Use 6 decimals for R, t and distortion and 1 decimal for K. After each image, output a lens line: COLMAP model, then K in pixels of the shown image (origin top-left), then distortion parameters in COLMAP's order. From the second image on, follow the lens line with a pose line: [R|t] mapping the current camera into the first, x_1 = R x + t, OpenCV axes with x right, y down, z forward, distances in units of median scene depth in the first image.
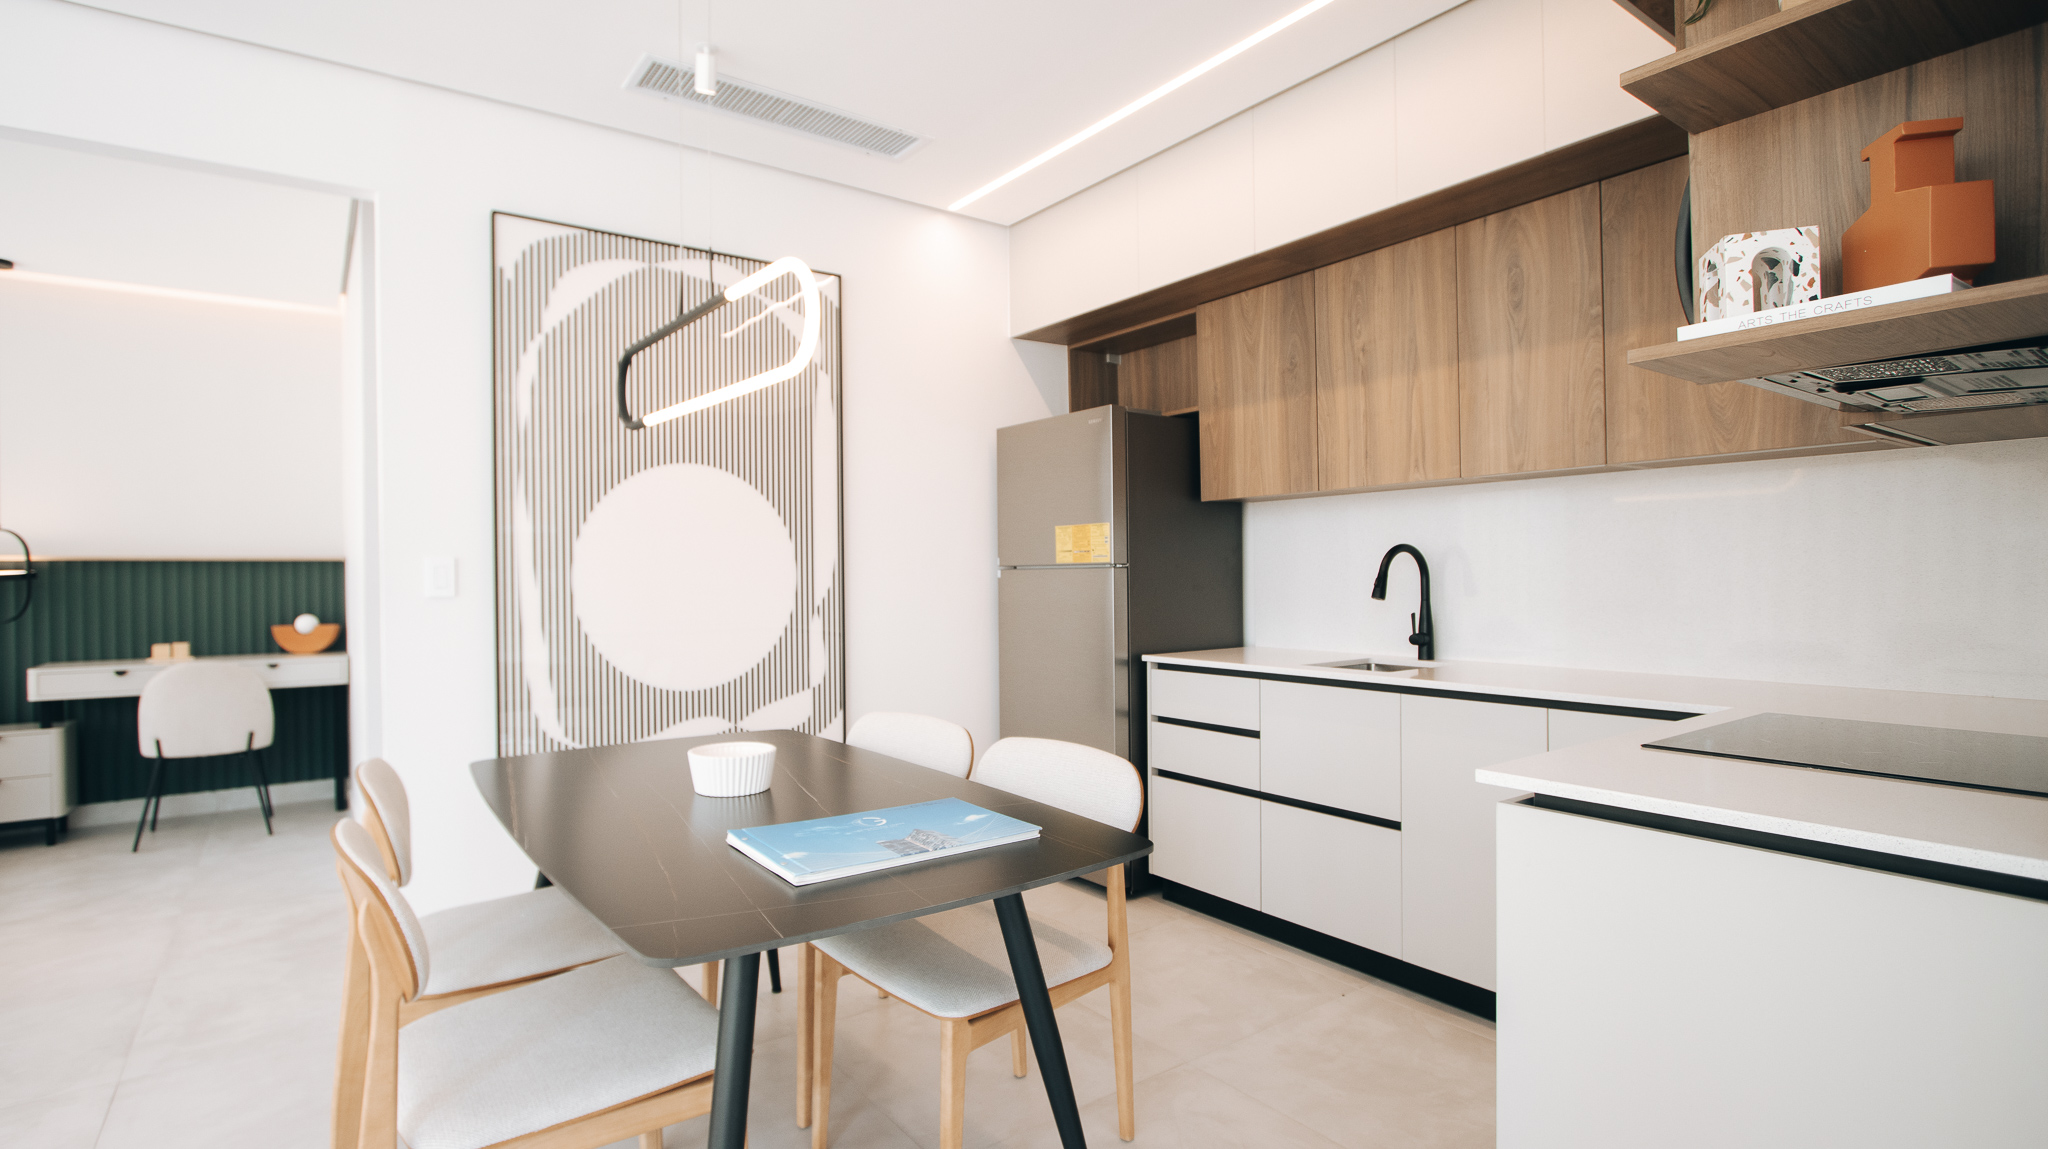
lens RADIAL K [[979.2, 0, 984.0], [0, 979.2, 575.8], [0, 0, 1]] dist [-0.005744, -0.000115]
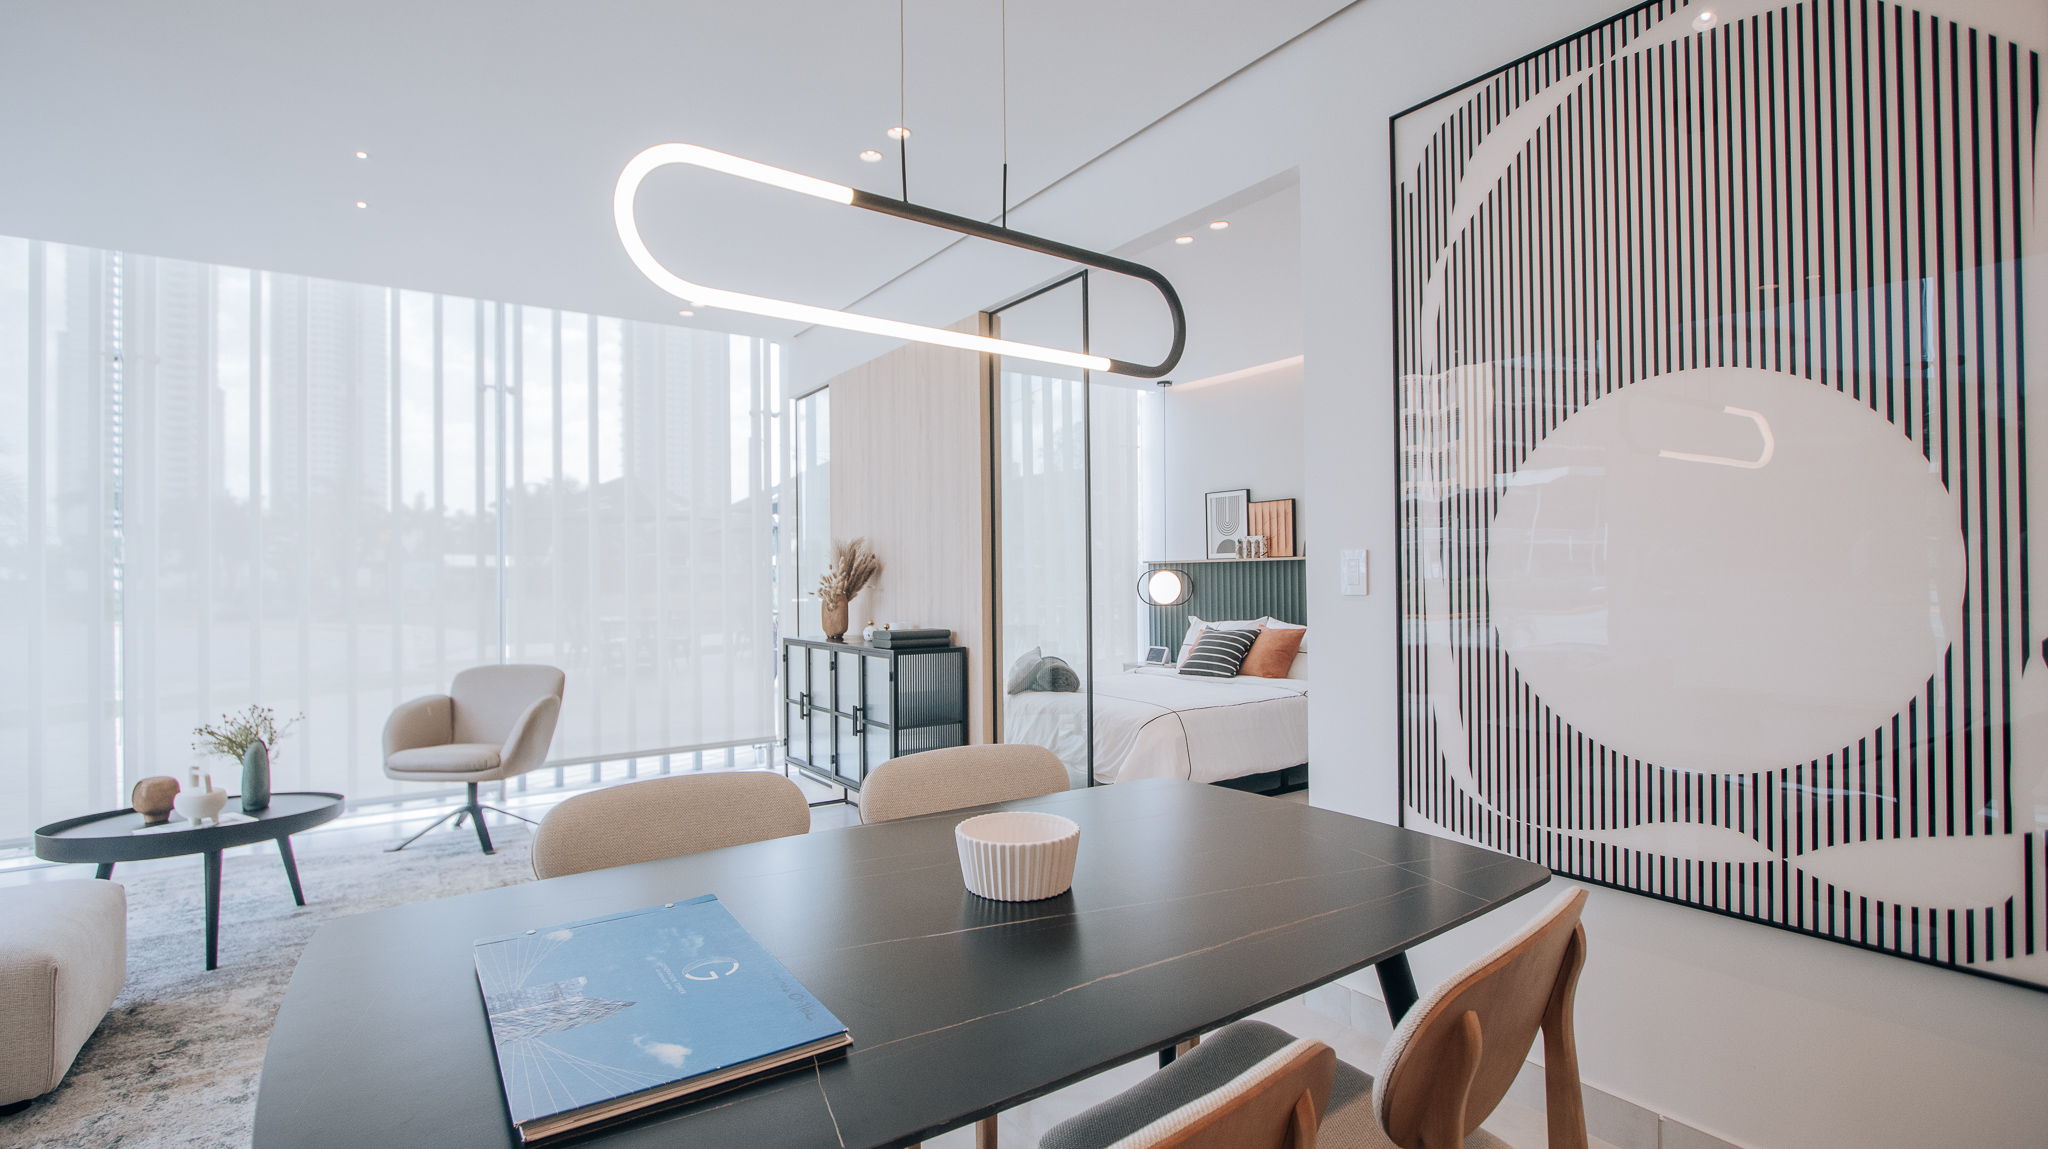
lens RADIAL K [[923.7, 0, 997.3], [0, 923.7, 578.3], [0, 0, 1]] dist [-0.014115, -0.000507]
pose [[-0.018989, 0.008178, -0.999786, 0.254607], [0.009646, 0.999922, 0.007996, -0.002708], [0.999773, -0.009492, -0.019066, 0.659680]]
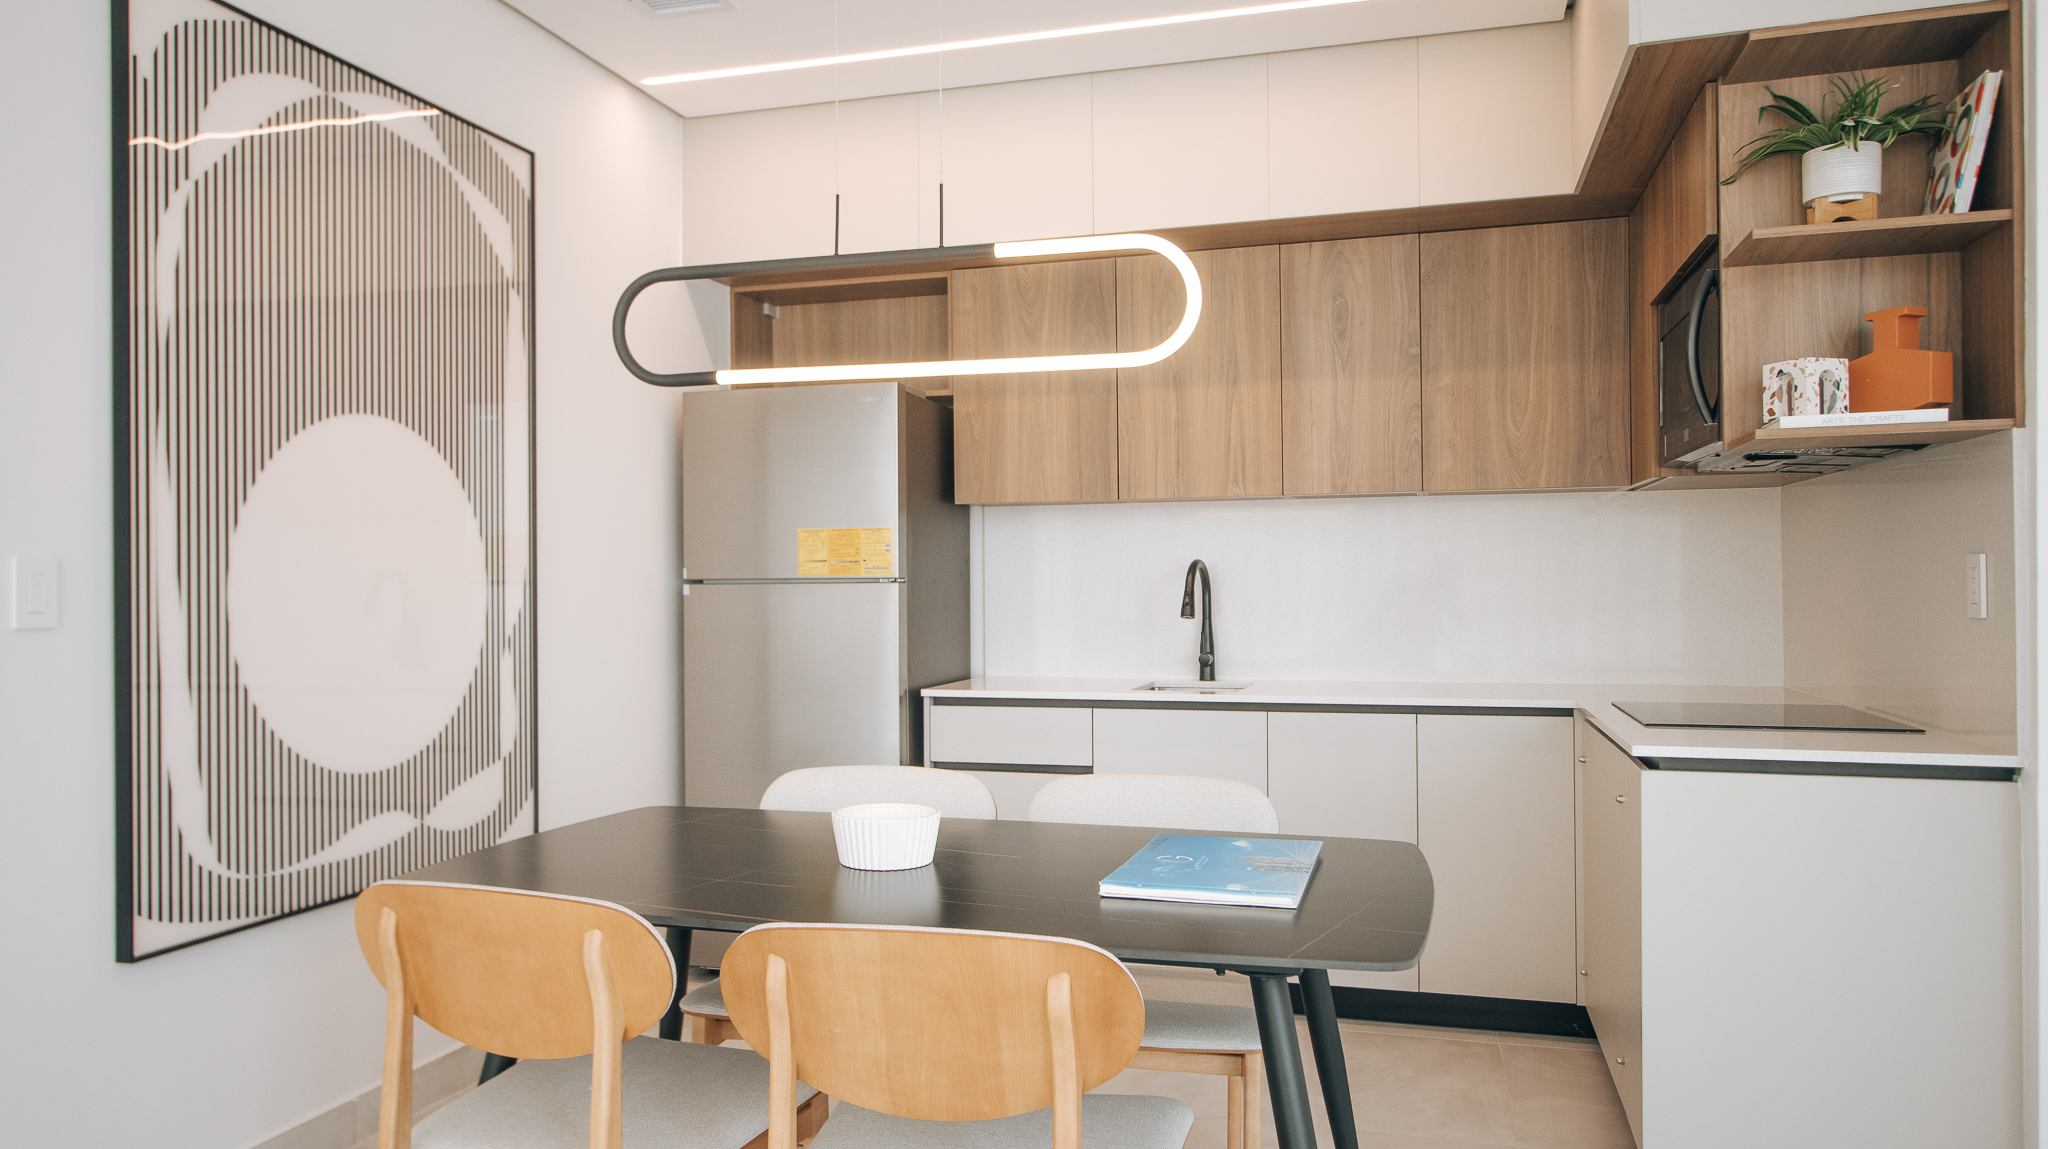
lens RADIAL K [[1408.4, 0, 988.3], [0, 1408.4, 576.1], [0, 0, 1]] dist [0.001790, 0.003332]
pose [[0.792124, 0.008608, 0.610299, -0.581443], [-0.000497, 0.999909, -0.013459, 0.002408], [-0.610360, 0.010358, 0.792057, 0.034994]]
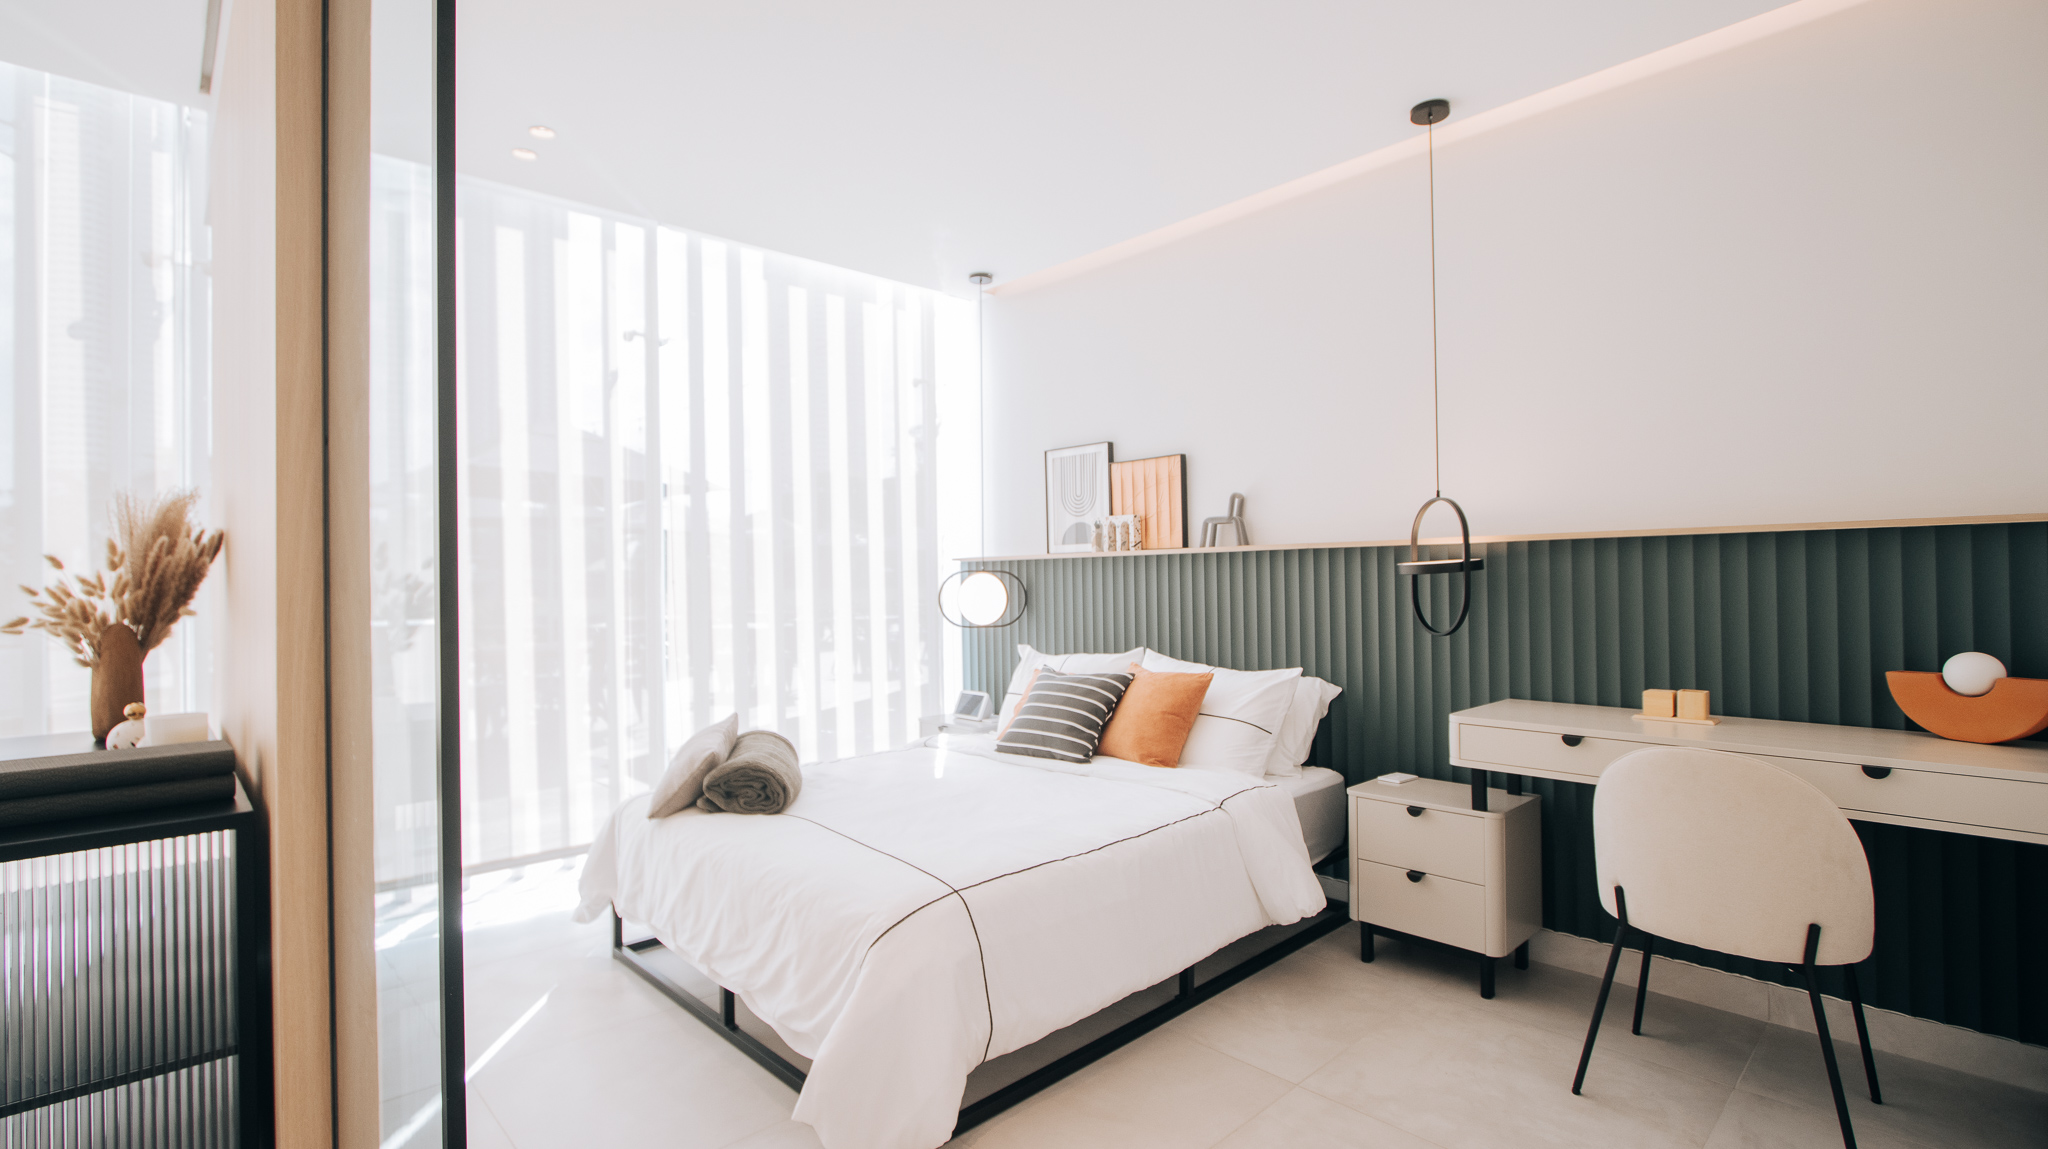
lens RADIAL K [[939.8, 0, 992.6], [0, 939.8, 572.9], [0, 0, 1]] dist [-0.001616, 0.000269]
pose [[0.128614, -0.000896, -0.991694, -0.561761], [0.010769, 0.999942, 0.000493, 0.001610], [0.991636, -0.010743, 0.128616, 0.854356]]
